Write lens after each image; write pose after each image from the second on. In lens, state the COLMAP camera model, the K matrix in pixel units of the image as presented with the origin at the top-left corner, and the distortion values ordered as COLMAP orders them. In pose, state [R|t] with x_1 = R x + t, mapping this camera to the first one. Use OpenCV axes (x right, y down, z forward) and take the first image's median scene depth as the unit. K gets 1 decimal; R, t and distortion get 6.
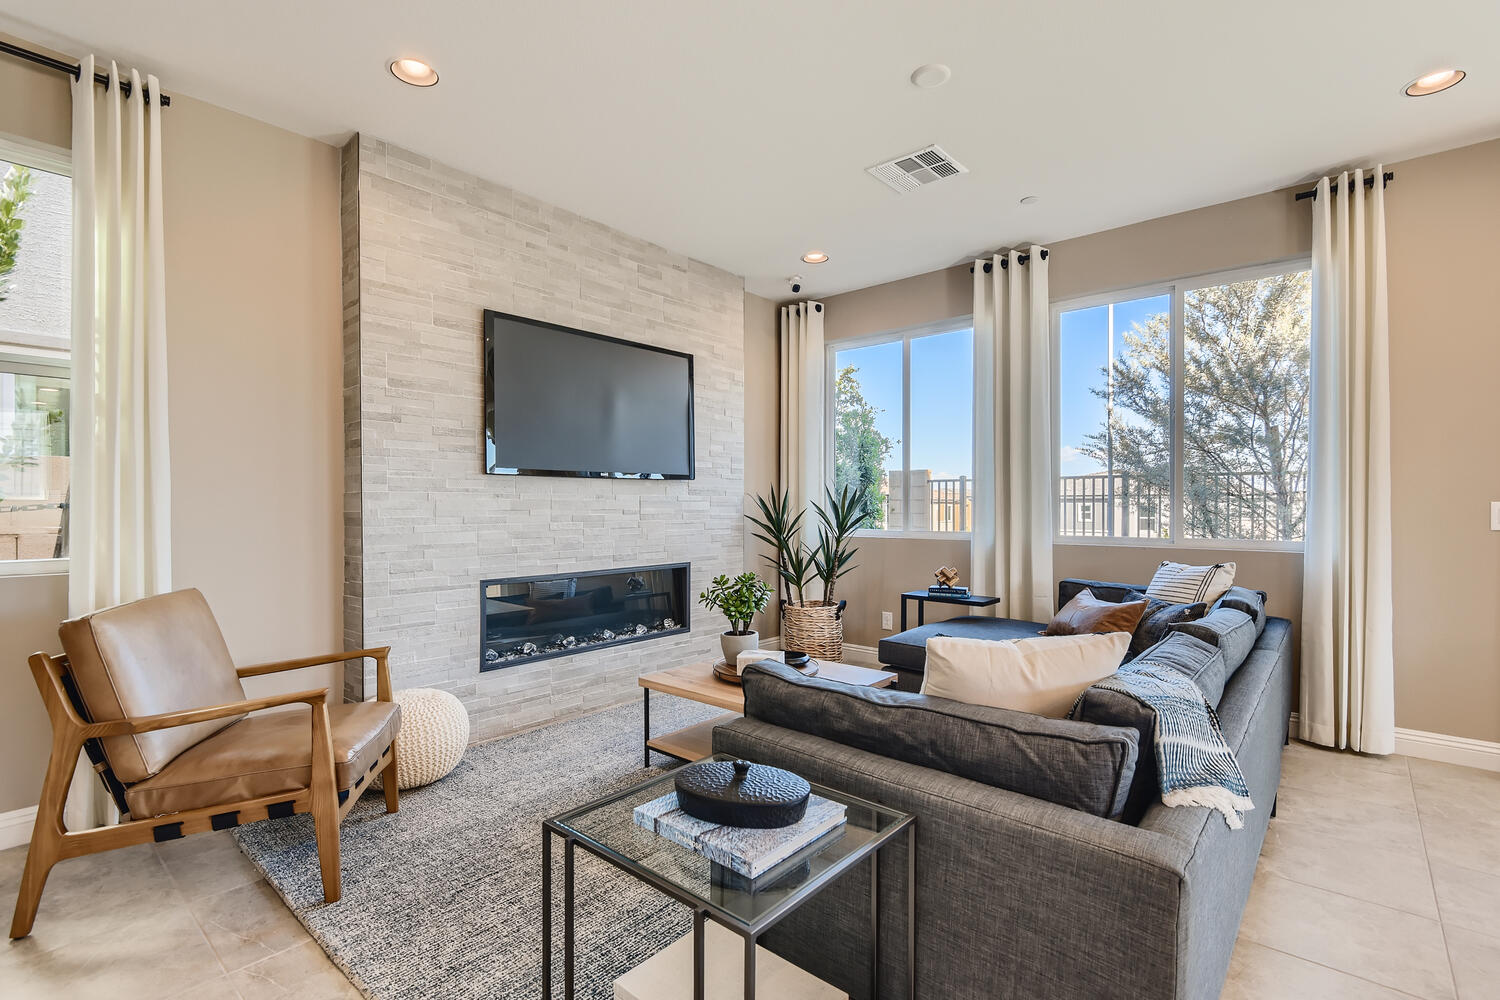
lens RADIAL K [[692.0, 0, 739.5], [0, 692.0, 510.4], [0, 0, 1]] dist [0.003877, -0.008708]
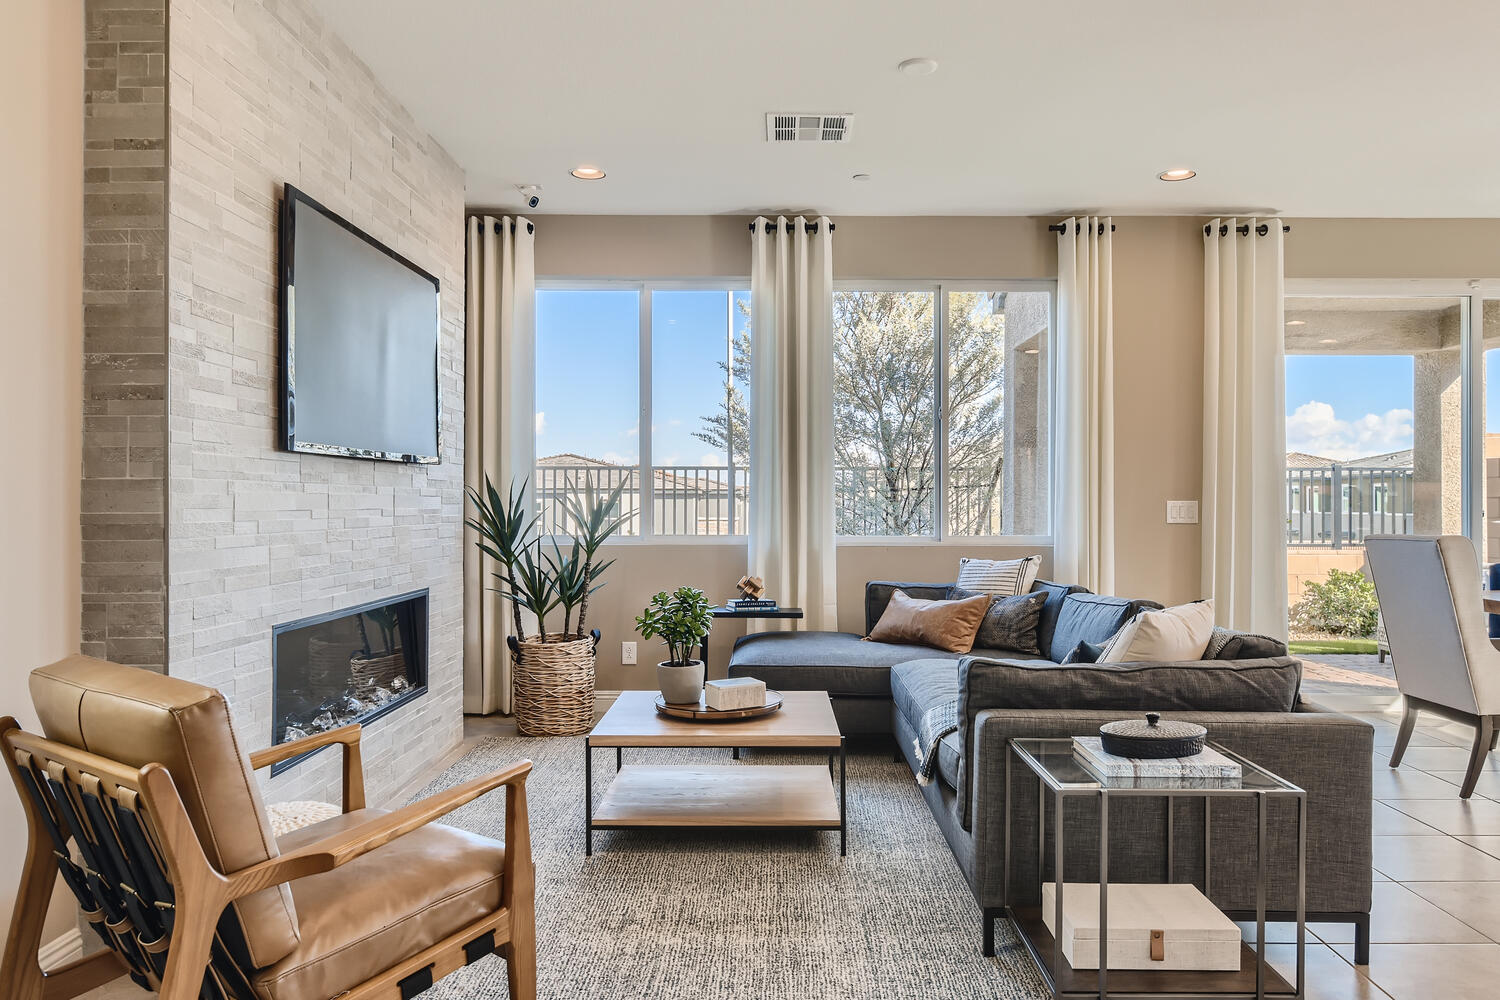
lens RADIAL K [[1076.5, 0, 755.6], [0, 1076.5, 500.7], [0, 0, 1]] dist [0.013877, -0.005855]
pose [[0.750227, 0.002712, 0.661175, -0.577056], [0.002664, 0.999971, -0.007124, -0.001134], [-0.661175, 0.007105, 0.750198, 0.006758]]
